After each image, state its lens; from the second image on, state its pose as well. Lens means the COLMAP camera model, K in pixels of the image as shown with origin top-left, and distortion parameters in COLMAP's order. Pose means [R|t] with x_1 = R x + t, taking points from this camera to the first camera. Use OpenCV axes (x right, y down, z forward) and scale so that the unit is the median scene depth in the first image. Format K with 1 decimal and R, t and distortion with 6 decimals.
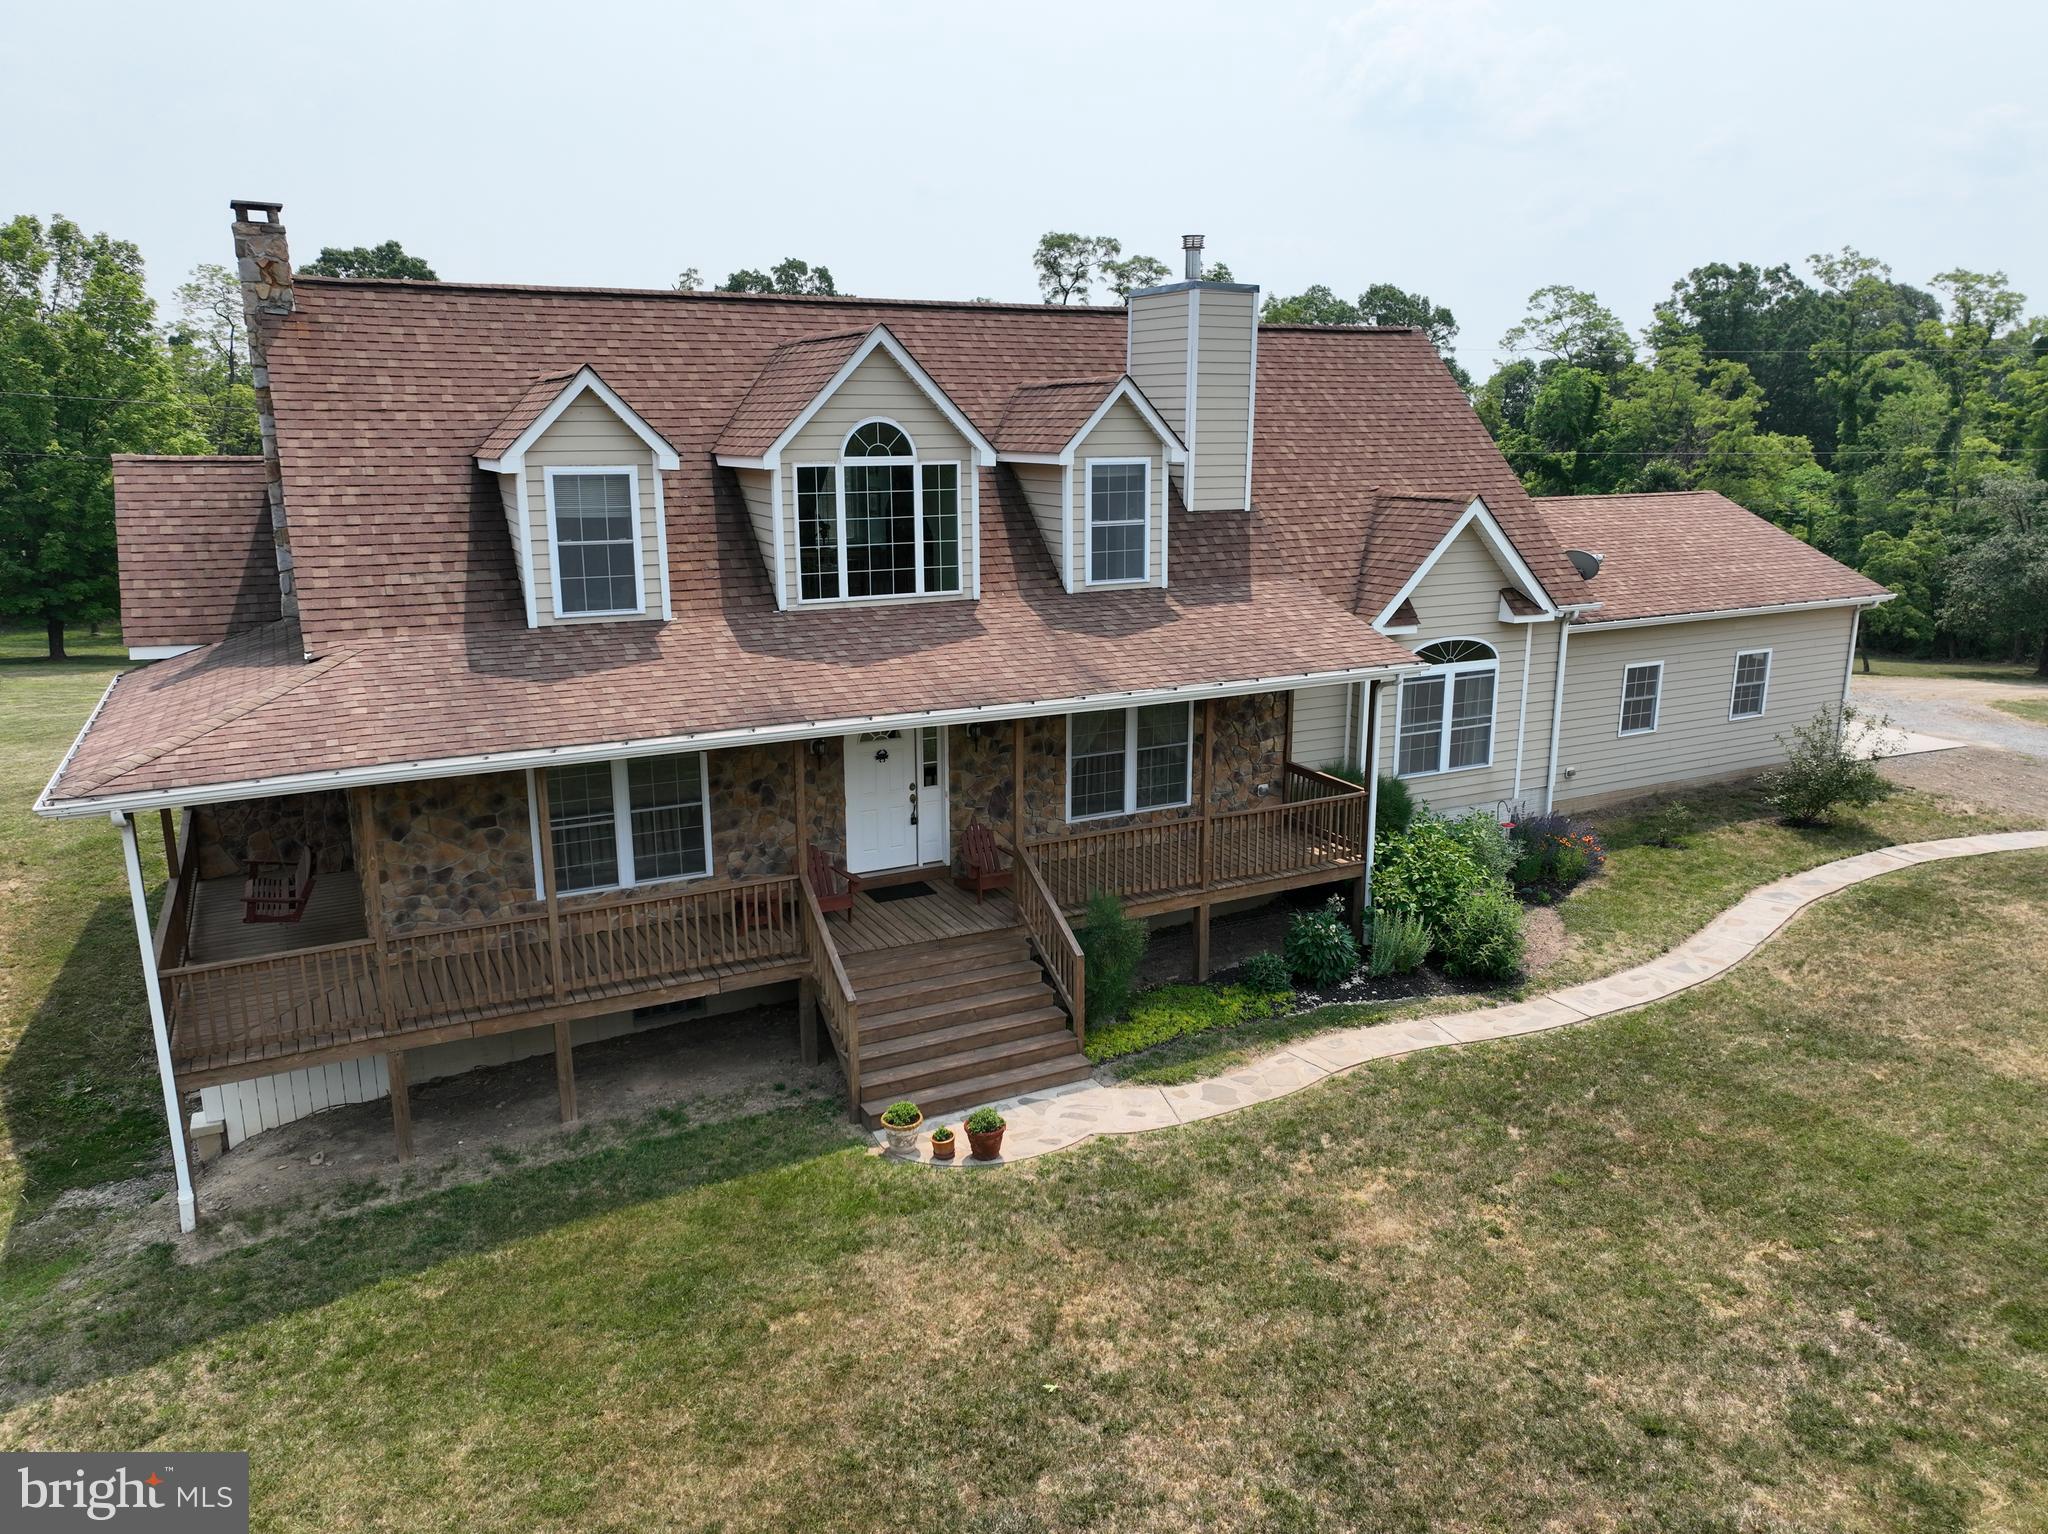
lens RADIAL K [[1435.4, 0, 1028.3], [0, 1435.4, 769.9], [0, 0, 1]] dist [-0.004767, 0.018768]
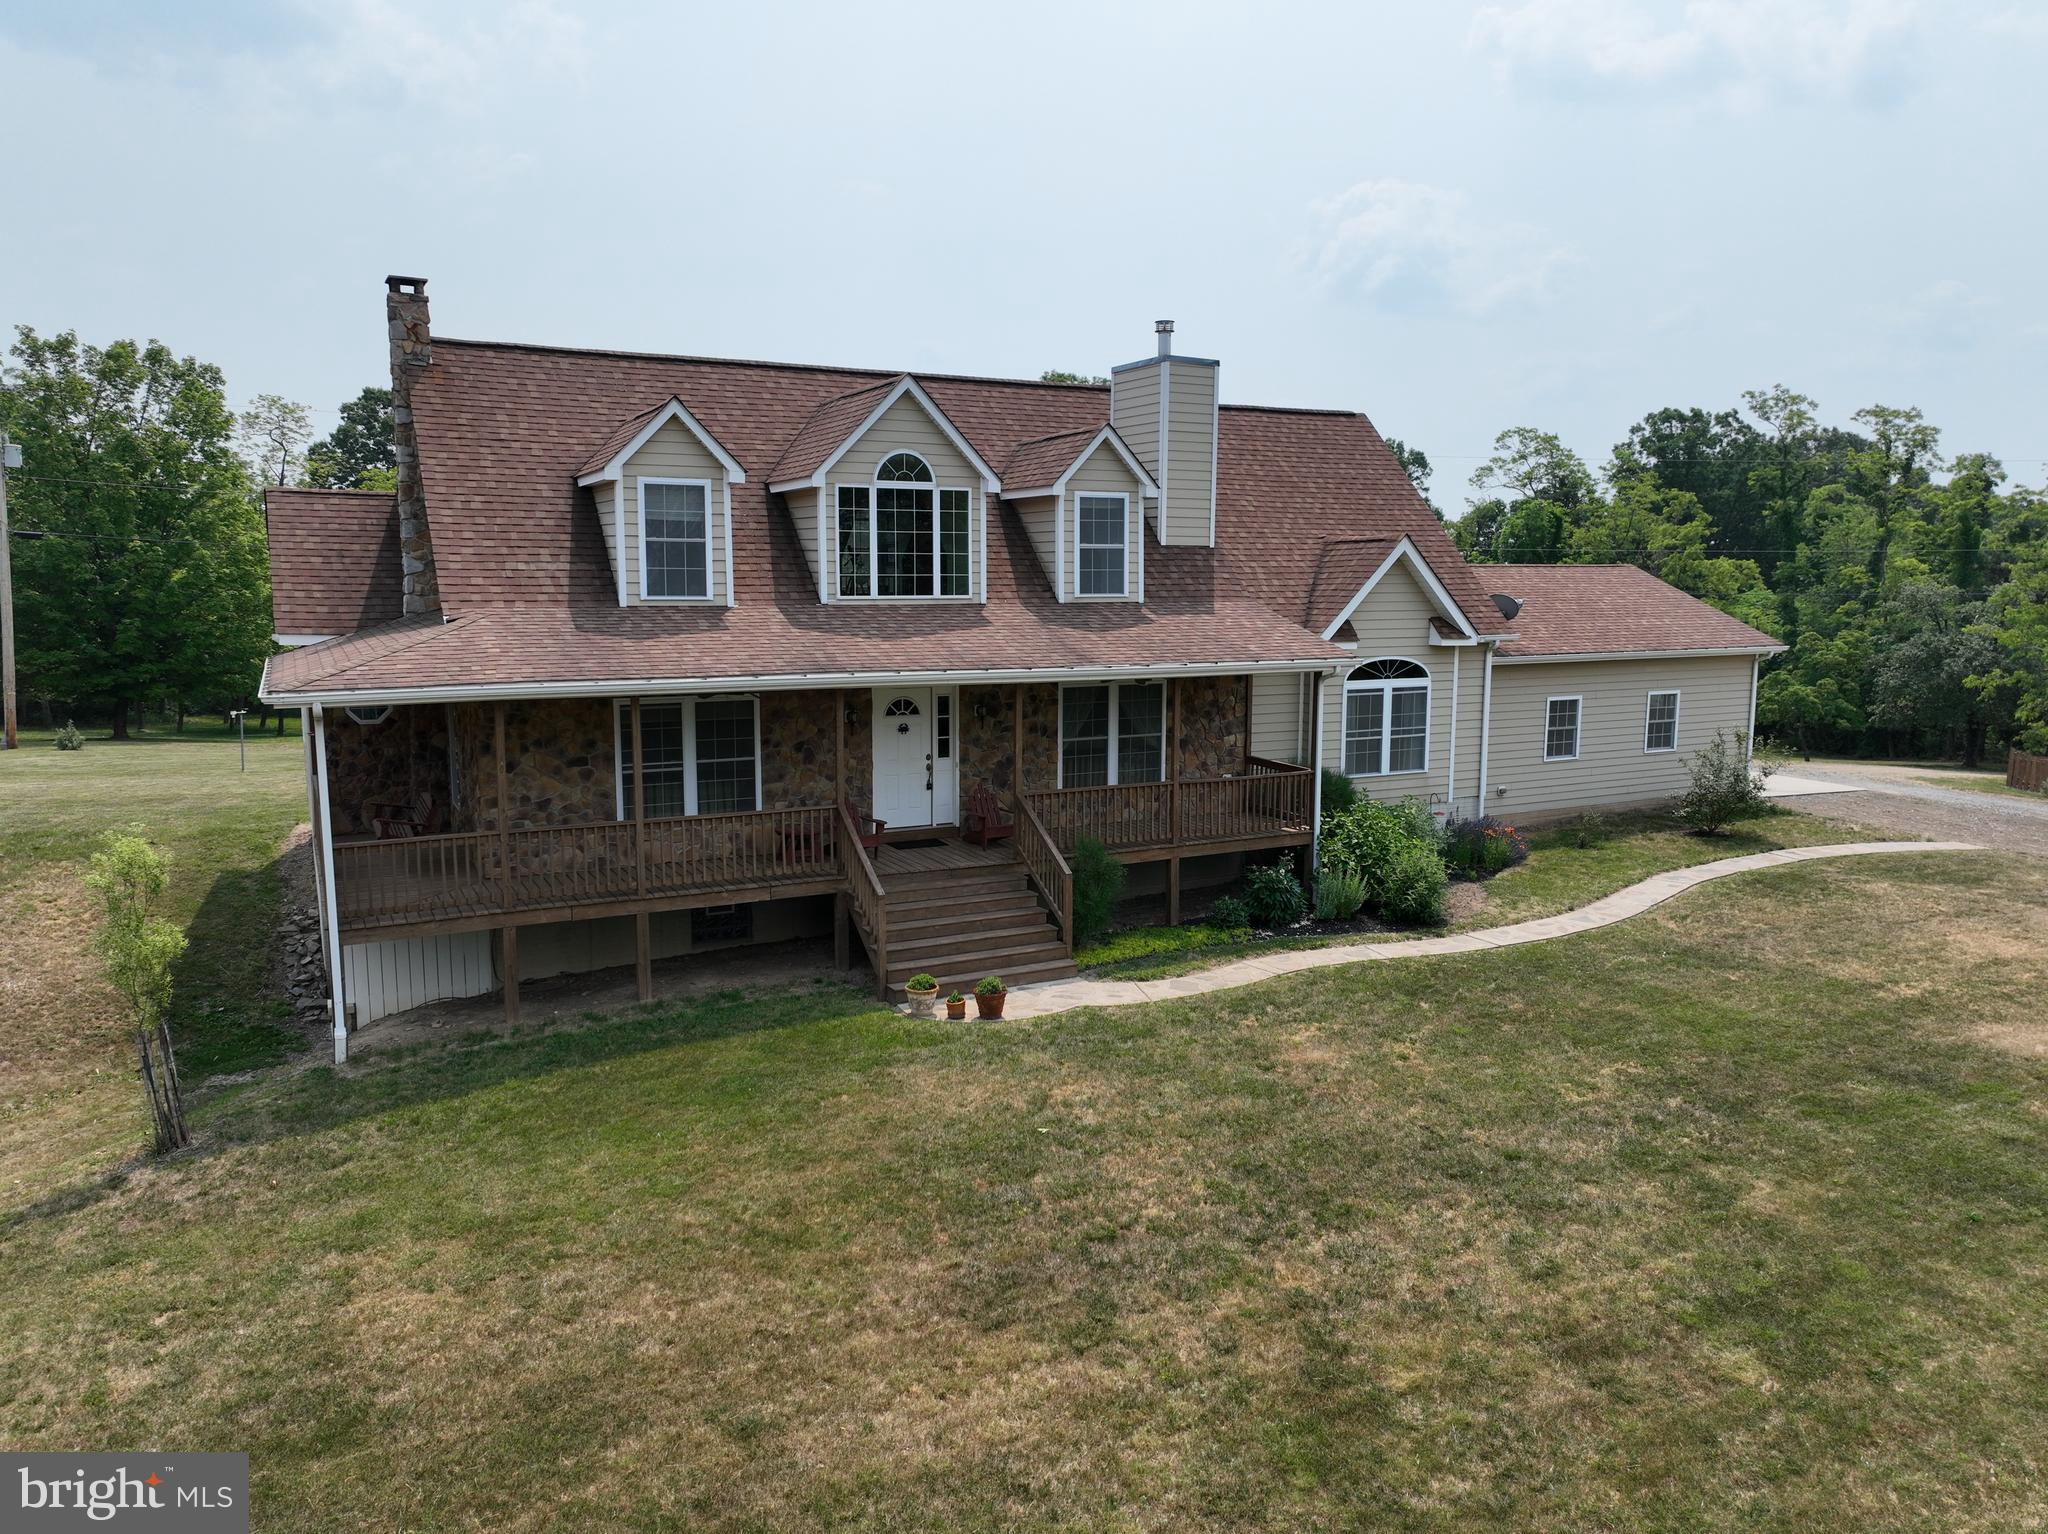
lens RADIAL K [[1435.4, 0, 1028.9], [0, 1435.4, 771.3], [0, 0, 1]] dist [-0.004767, 0.018768]
pose [[0.999983, 0.004416, 0.003730, -0.002168], [-0.004012, 0.994766, -0.102096, 0.151642], [-0.004162, 0.102079, 0.994768, -0.190191]]
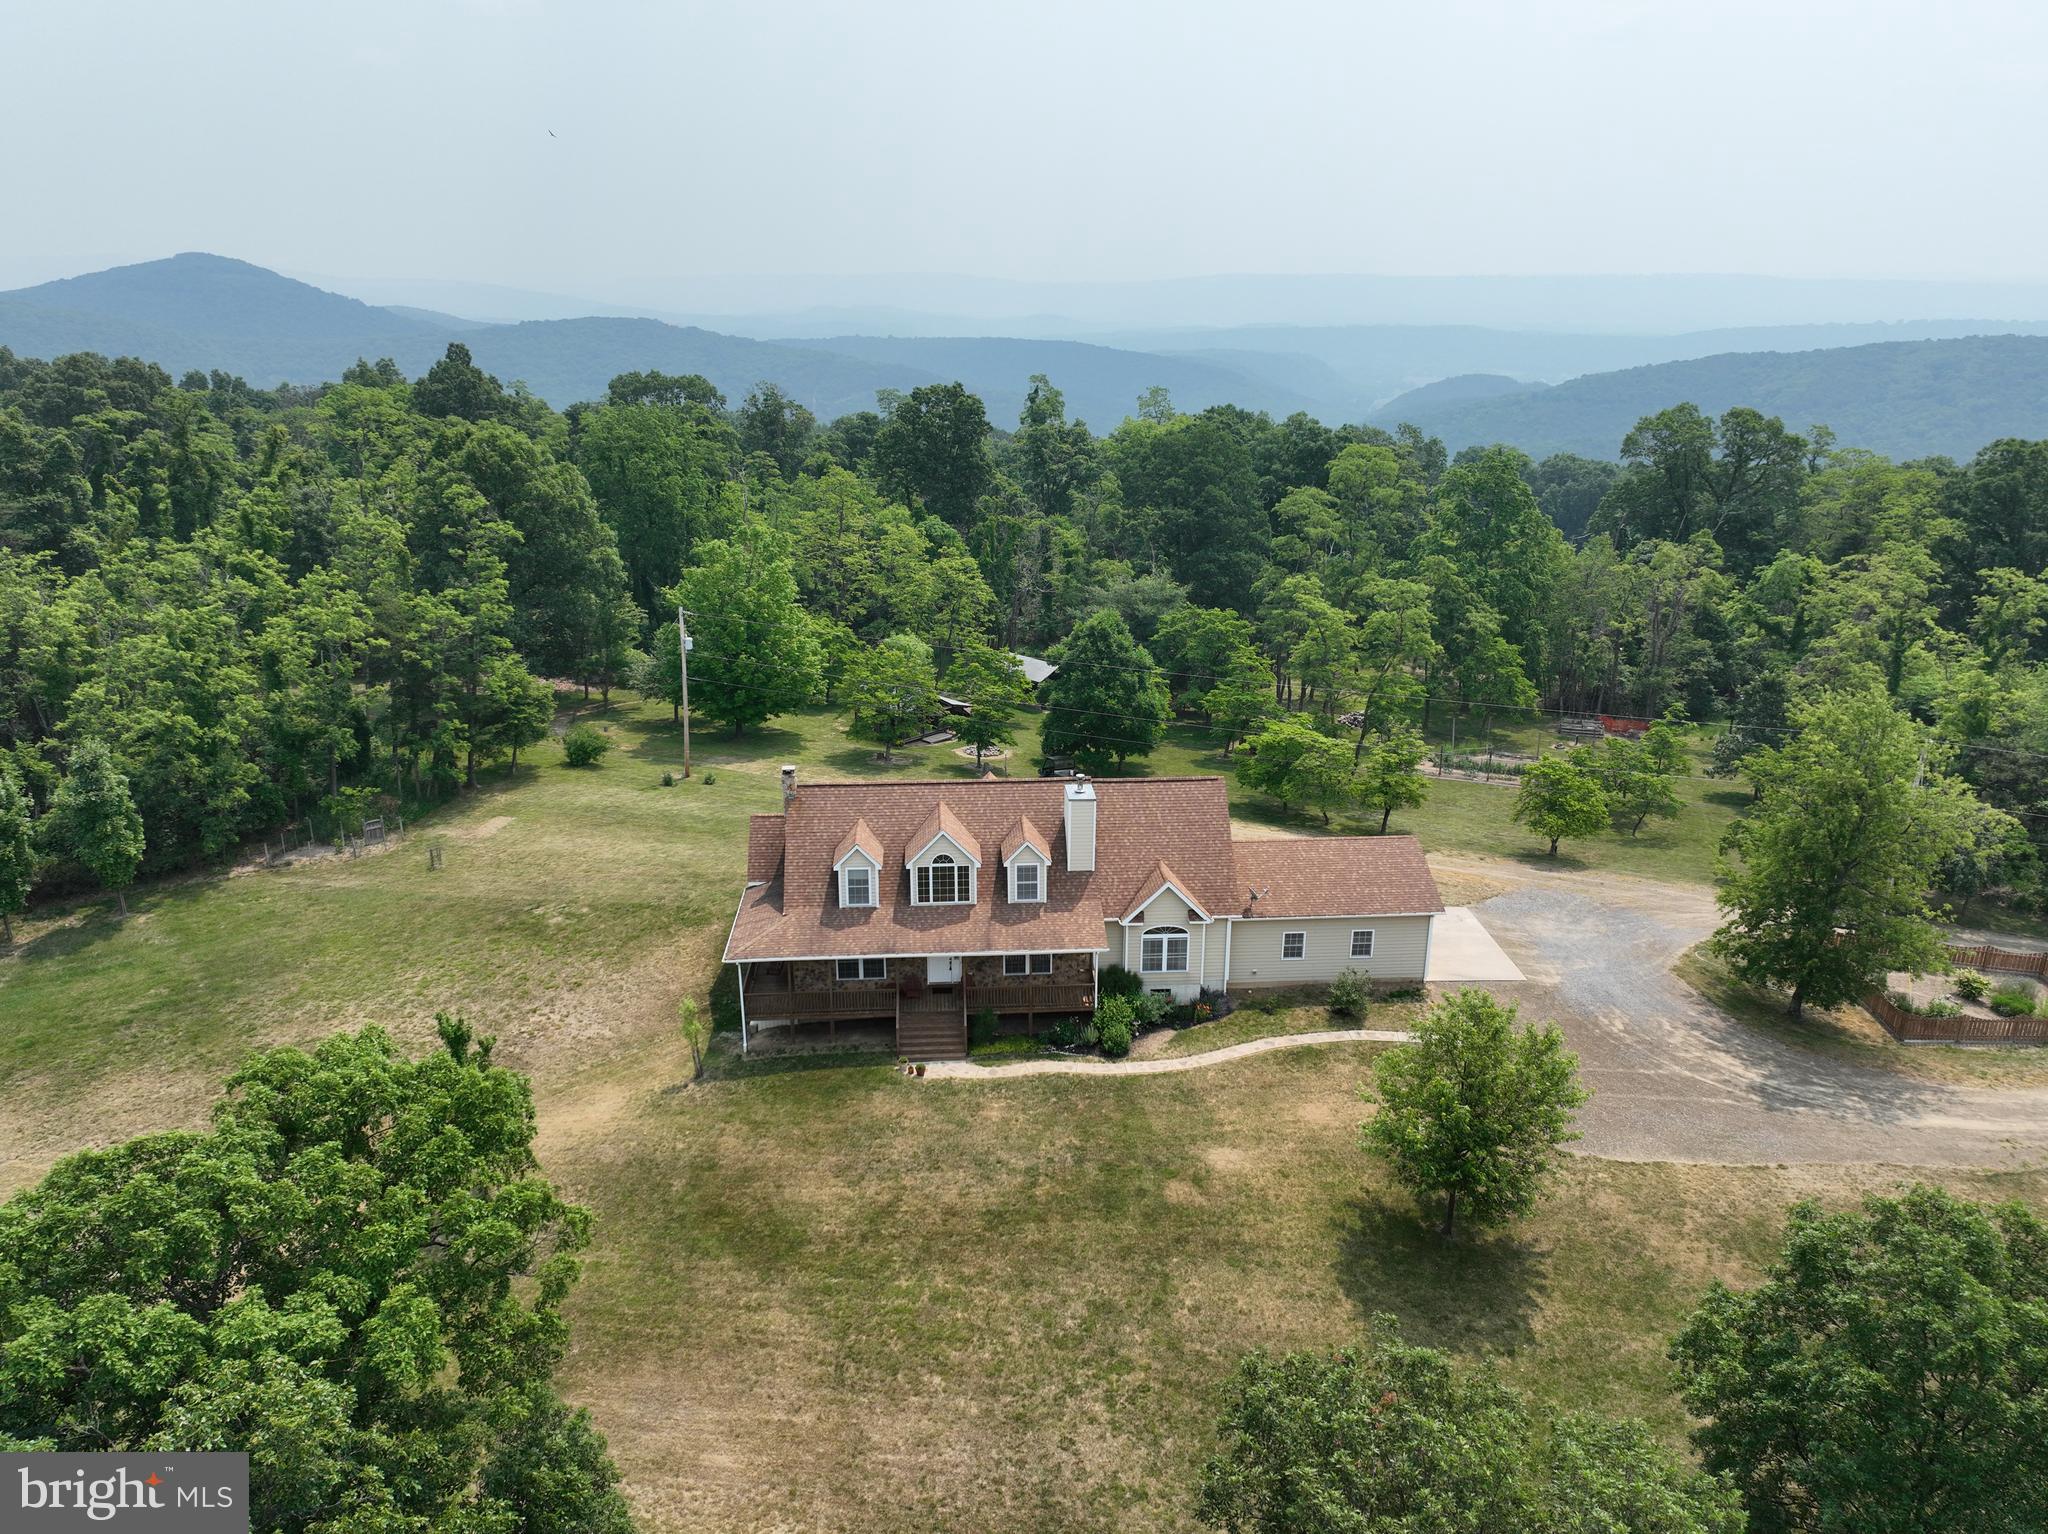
lens RADIAL K [[1435.4, 0, 1022.2], [0, 1435.4, 754.9], [0, 0, 1]] dist [-0.004767, 0.018768]
pose [[0.916350, 0.129125, -0.378985, 1.292078], [-0.098341, 0.990158, 0.099582, -0.818465], [0.388114, -0.053982, 0.920029, -1.973940]]
